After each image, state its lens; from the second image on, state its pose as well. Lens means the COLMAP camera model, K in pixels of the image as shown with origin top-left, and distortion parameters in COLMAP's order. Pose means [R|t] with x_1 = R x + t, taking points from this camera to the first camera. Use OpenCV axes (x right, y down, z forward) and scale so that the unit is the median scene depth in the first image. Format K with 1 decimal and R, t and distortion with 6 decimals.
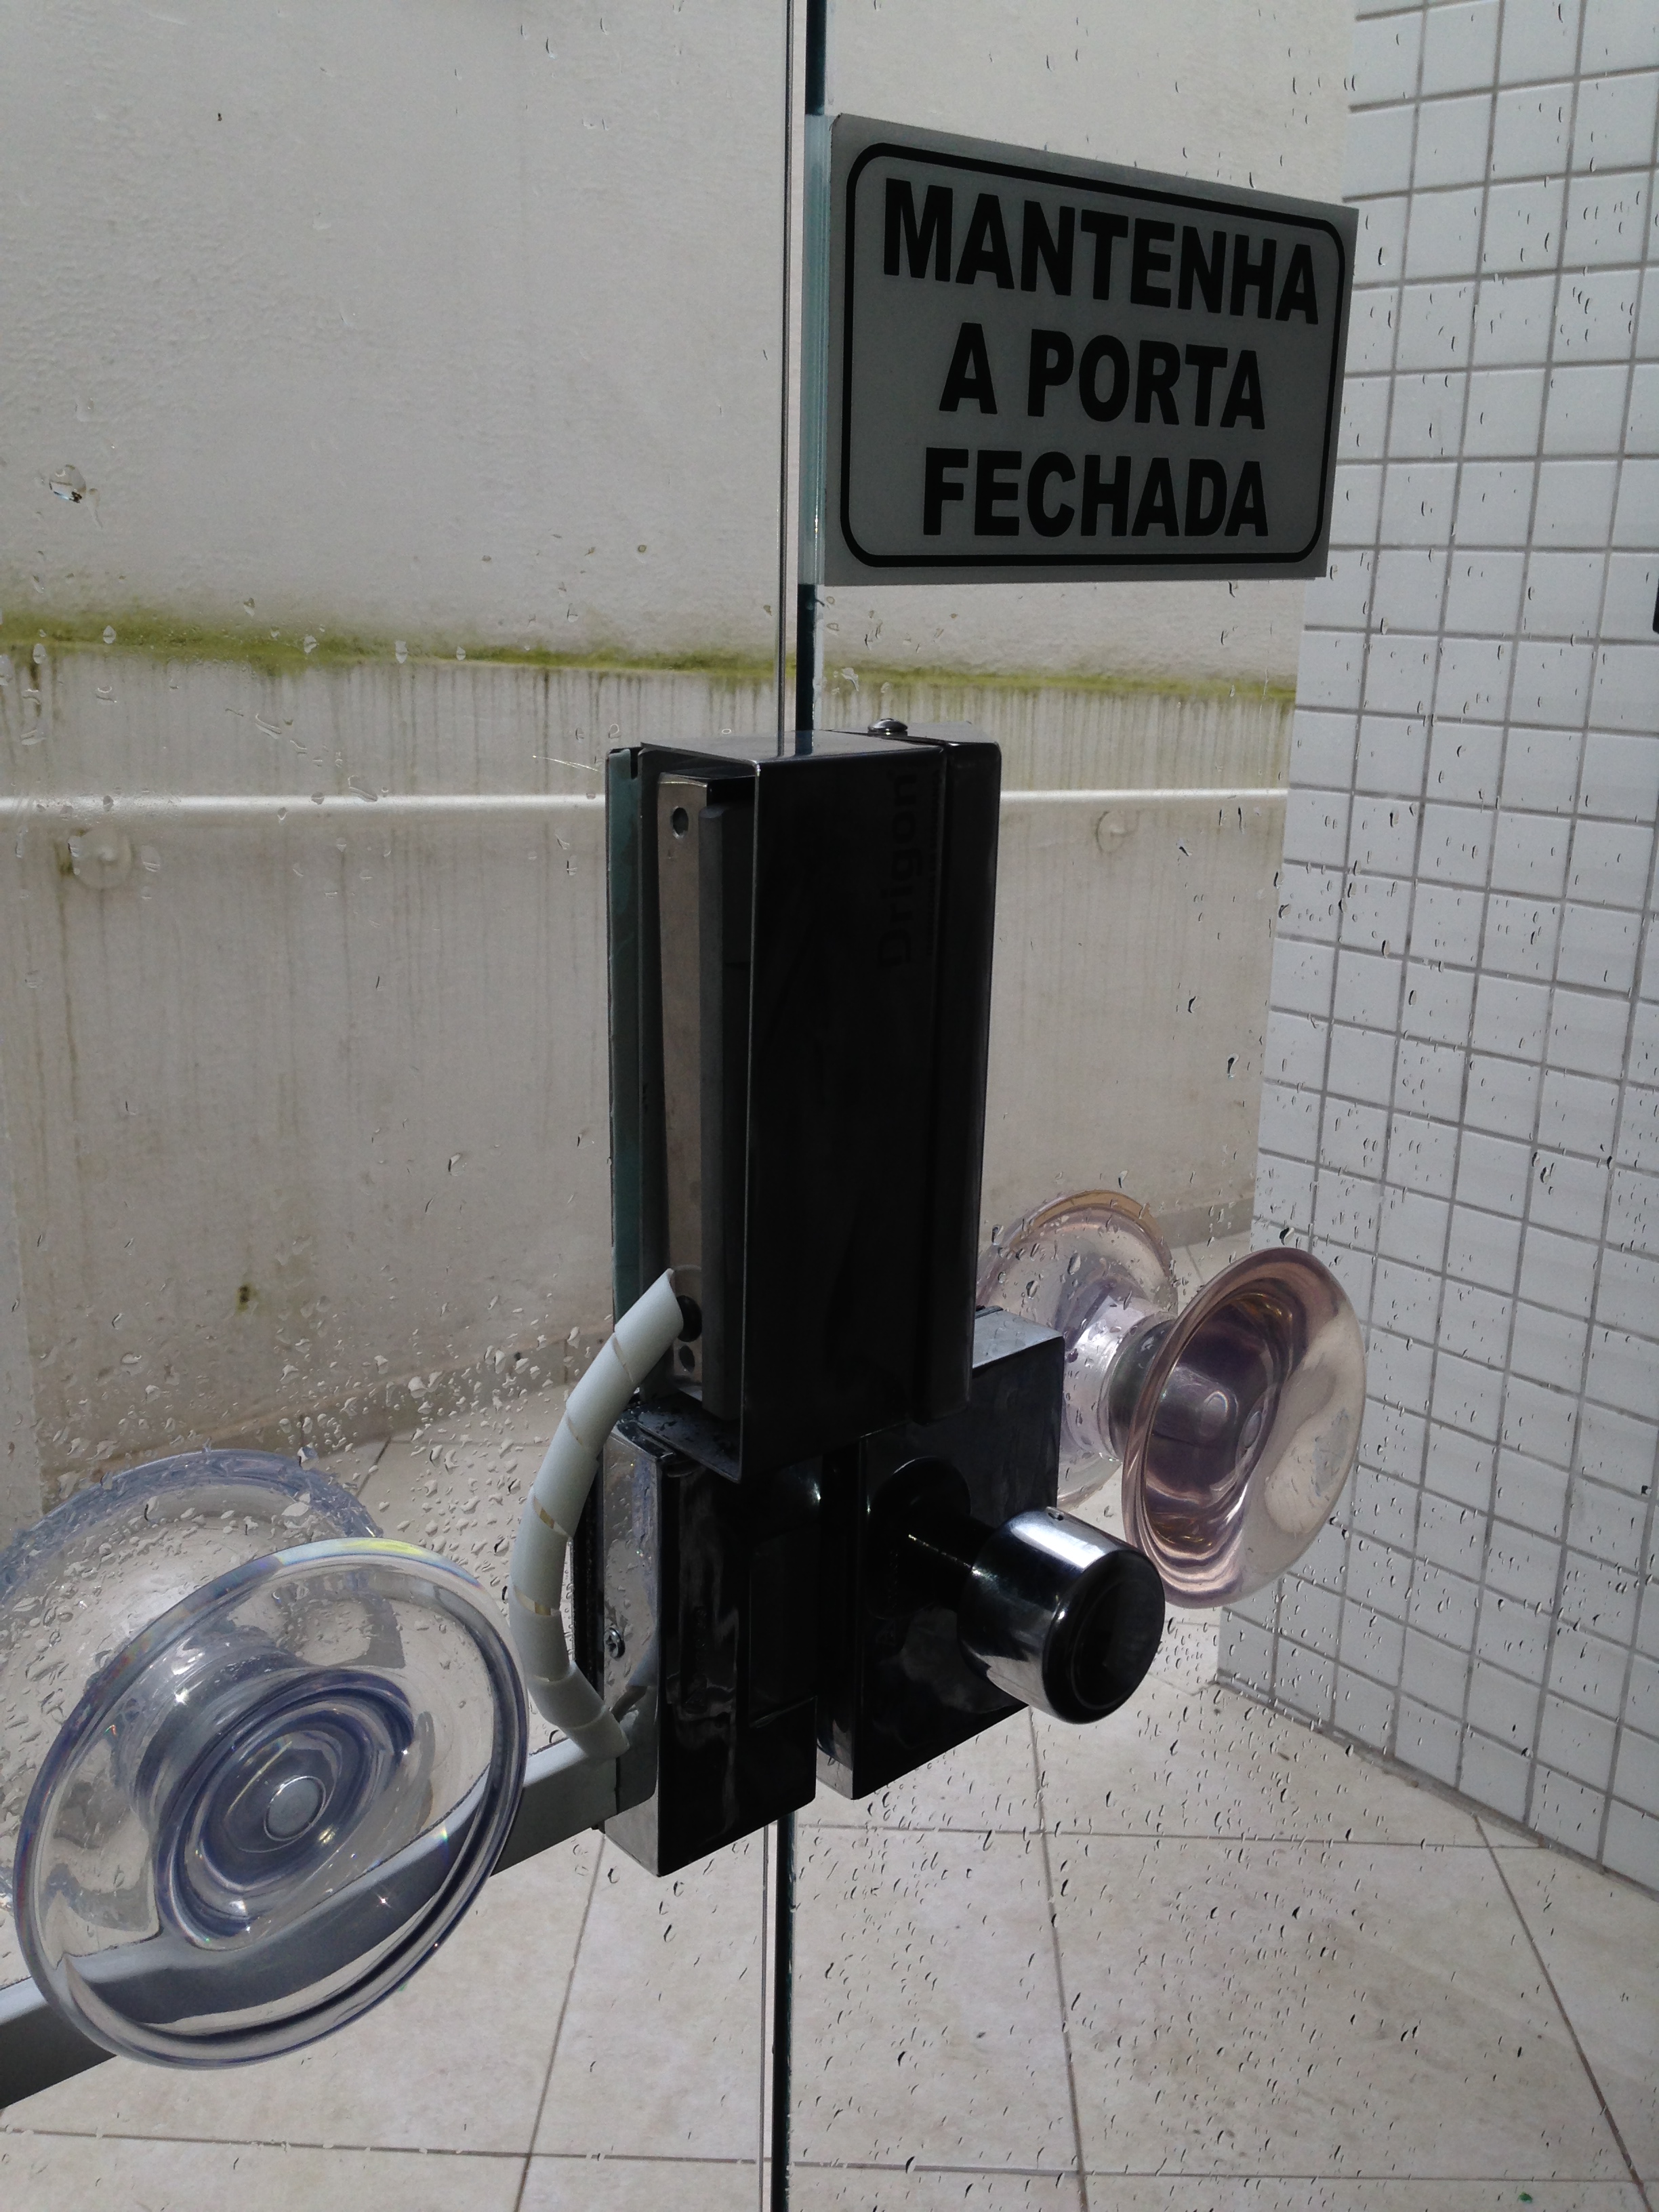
lens RADIAL K [[2031.3, 0, 829.5], [0, 2031.3, 1106.0], [0, 0, 1]] dist [0.142187, -0.274946]
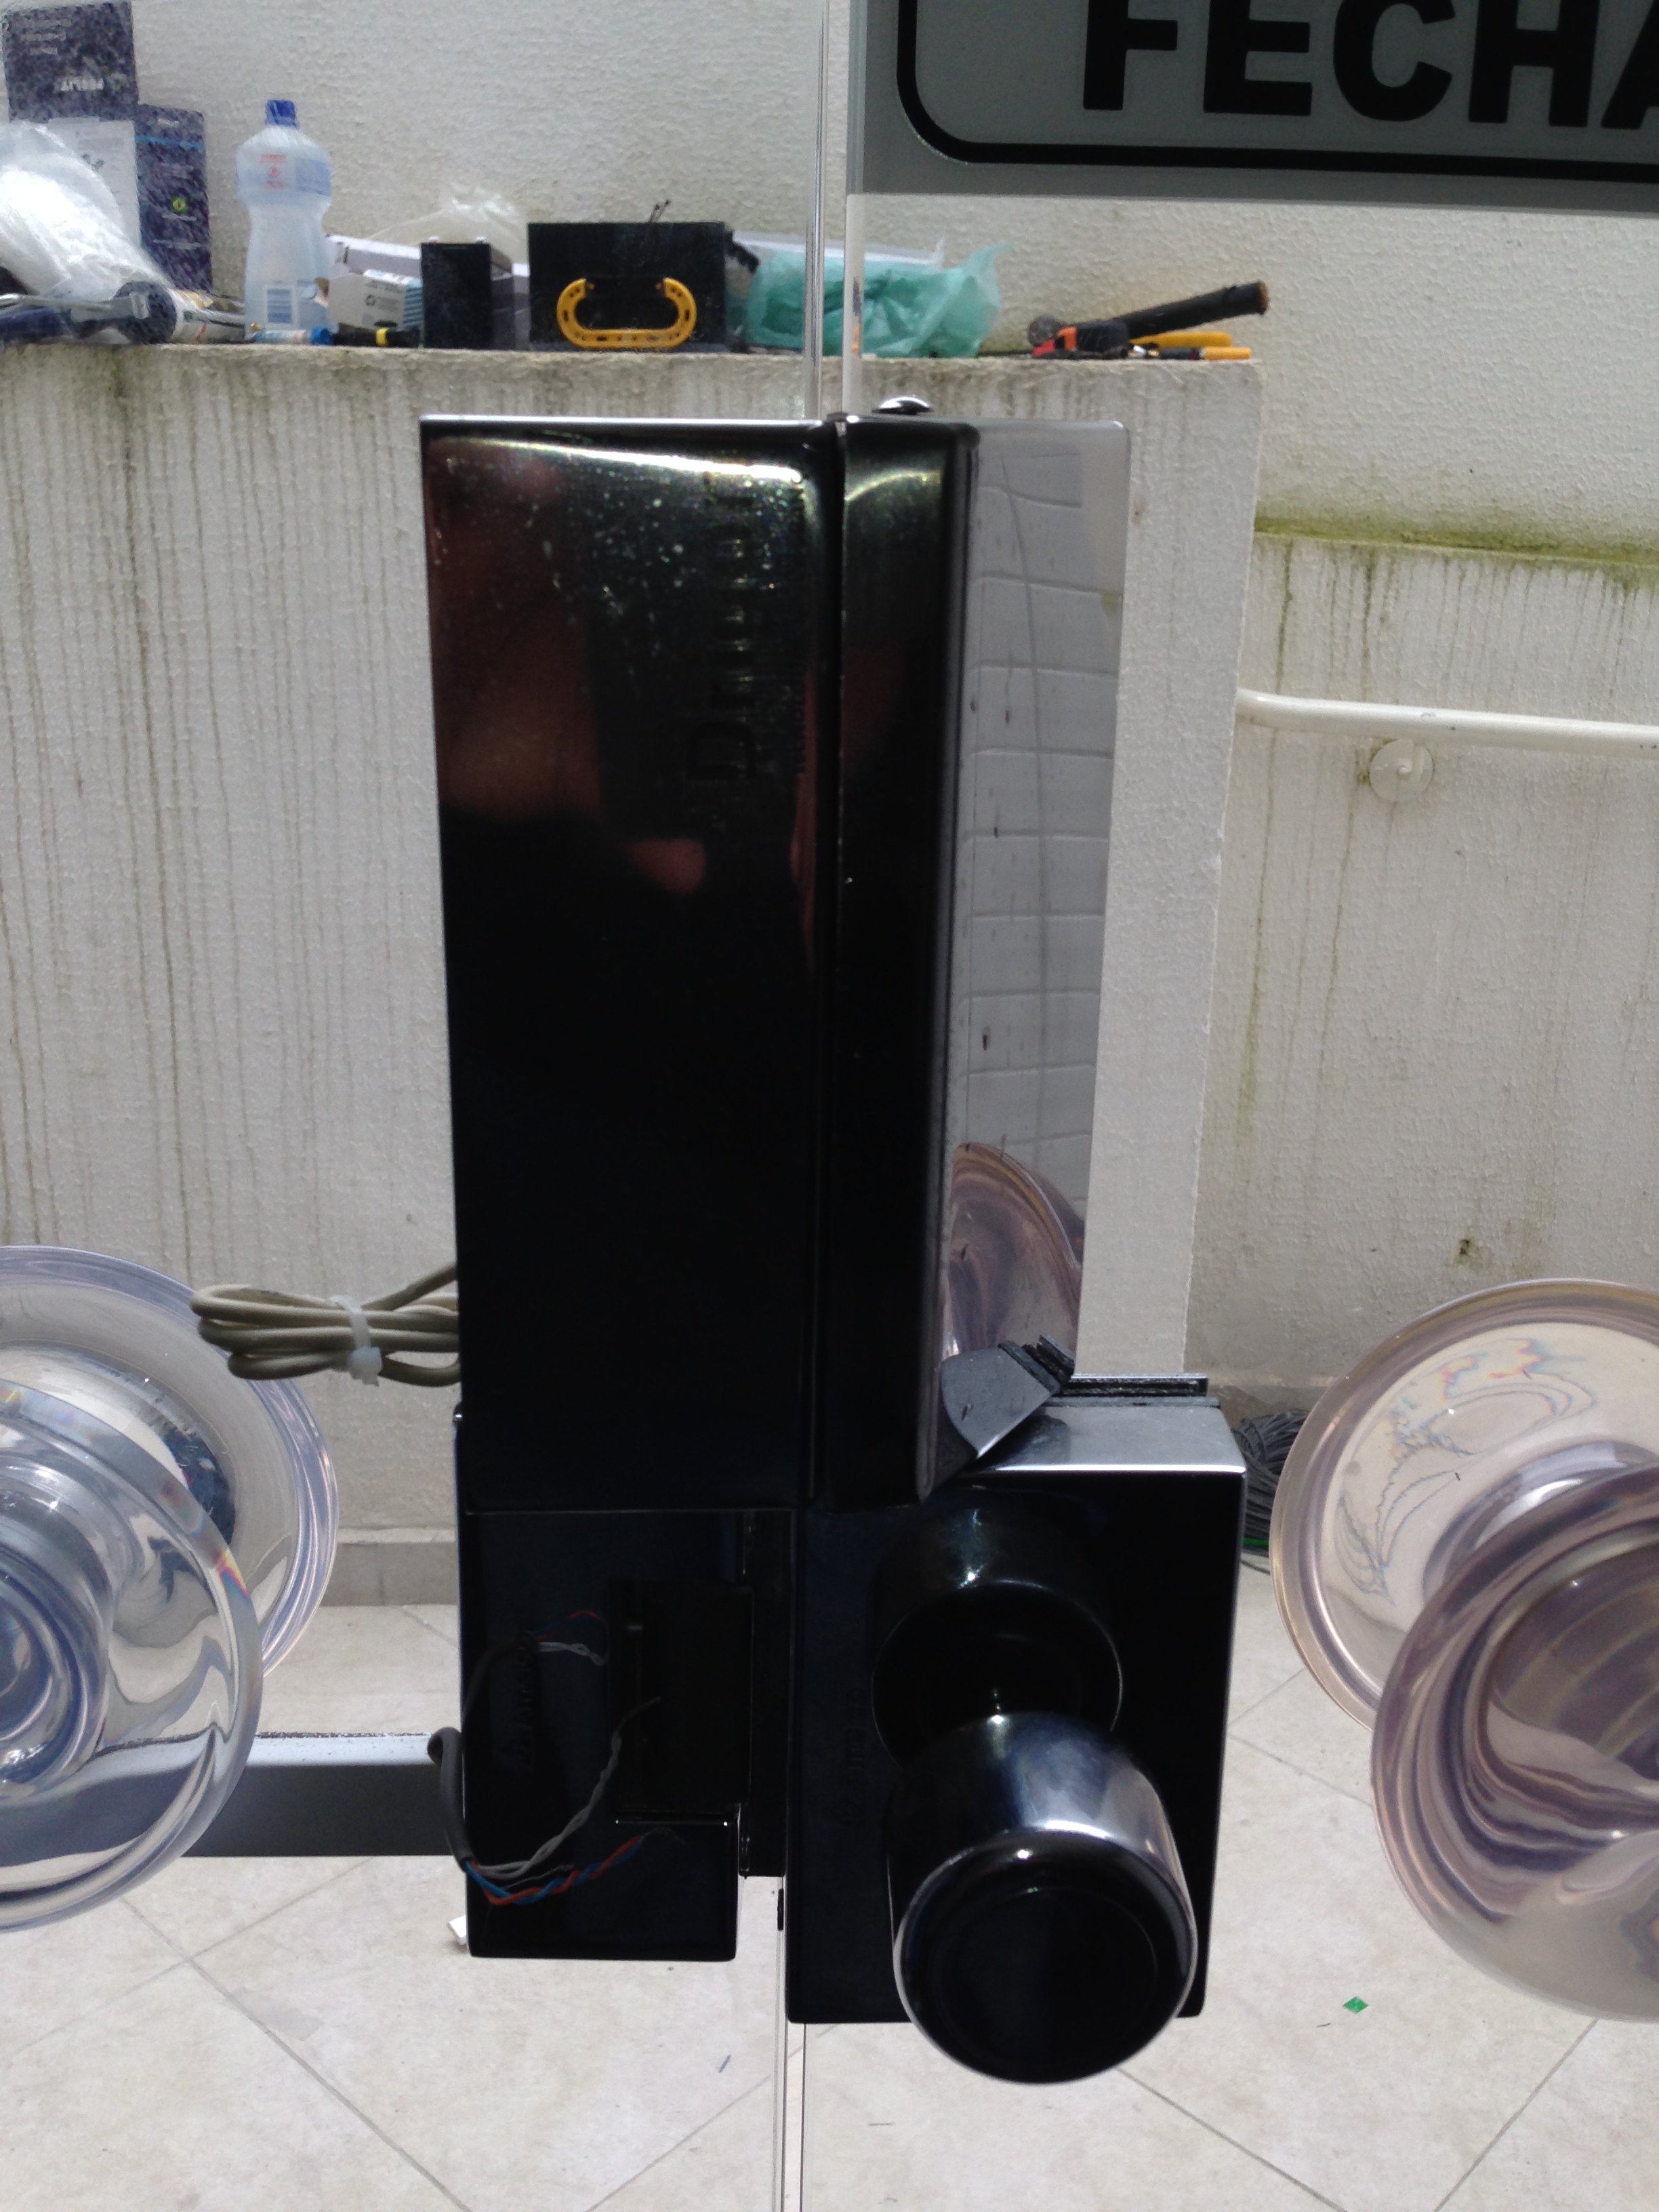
lens RADIAL K [[2031.3, 0, 829.5], [0, 2031.3, 1106.0], [0, 0, 1]] dist [0.142187, -0.274946]
pose [[0.756031, 0.208494, -0.620441, 0.078333], [-0.192028, 0.976851, 0.094270, -0.005829], [0.625733, 0.047871, 0.778567, 0.088347]]
